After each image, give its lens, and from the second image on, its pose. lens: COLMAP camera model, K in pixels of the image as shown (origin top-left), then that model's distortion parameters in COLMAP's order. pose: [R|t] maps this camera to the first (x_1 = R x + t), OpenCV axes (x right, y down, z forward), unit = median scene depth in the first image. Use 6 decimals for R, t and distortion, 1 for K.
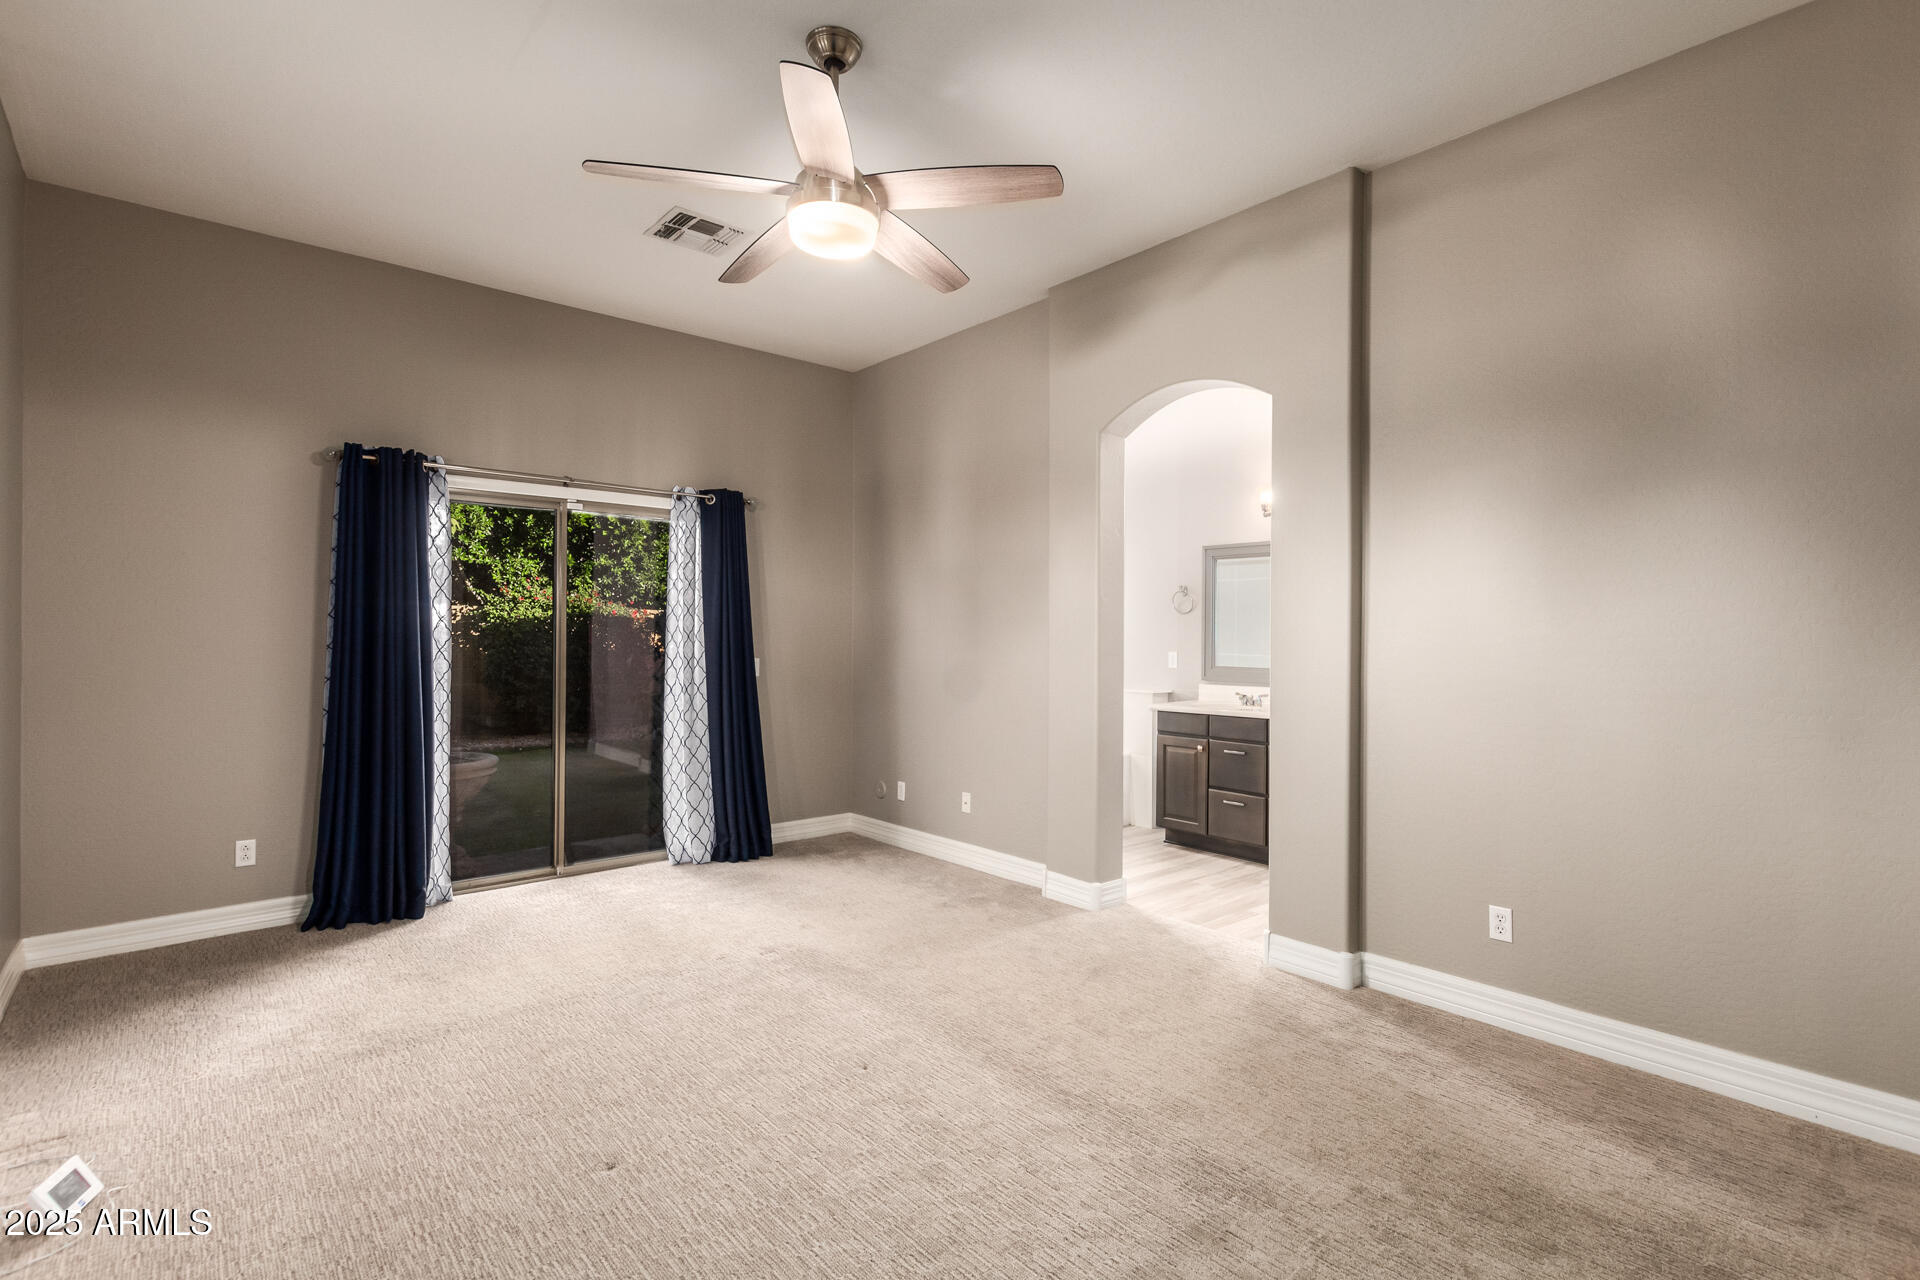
lens RADIAL K [[893.2, 0, 971.2], [0, 893.2, 632.5], [0, 0, 1]] dist [0.001443, -0.001532]
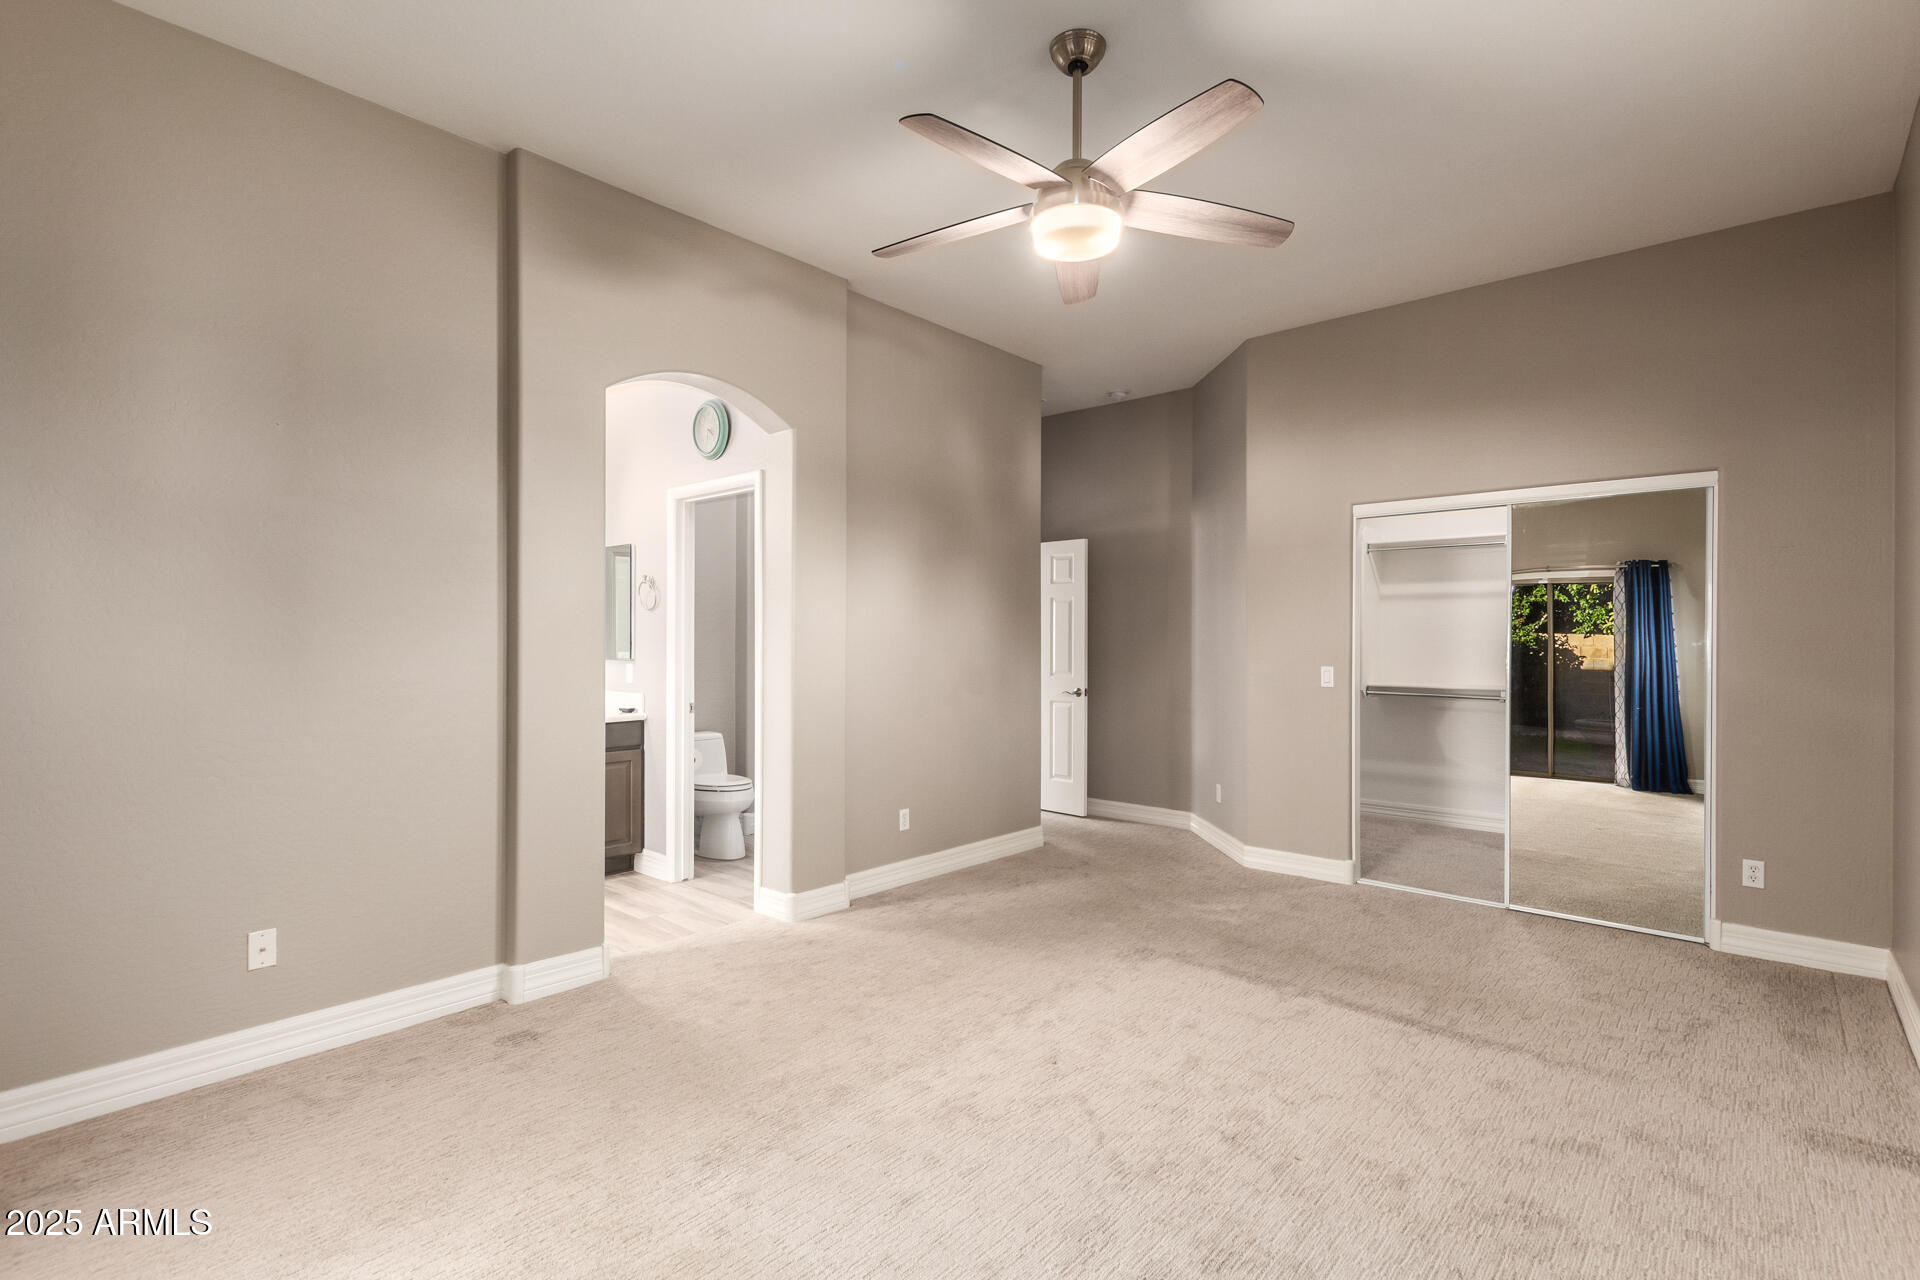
lens RADIAL K [[893.2, 0, 971.9], [0, 893.2, 640.9], [0, 0, 1]] dist [0.001443, -0.001532]
pose [[-0.132291, -0.011768, 0.991141, -0.961986], [-0.013529, 0.999858, 0.010066, -0.010253], [-0.991119, -0.012078, -0.132432, 1.057668]]
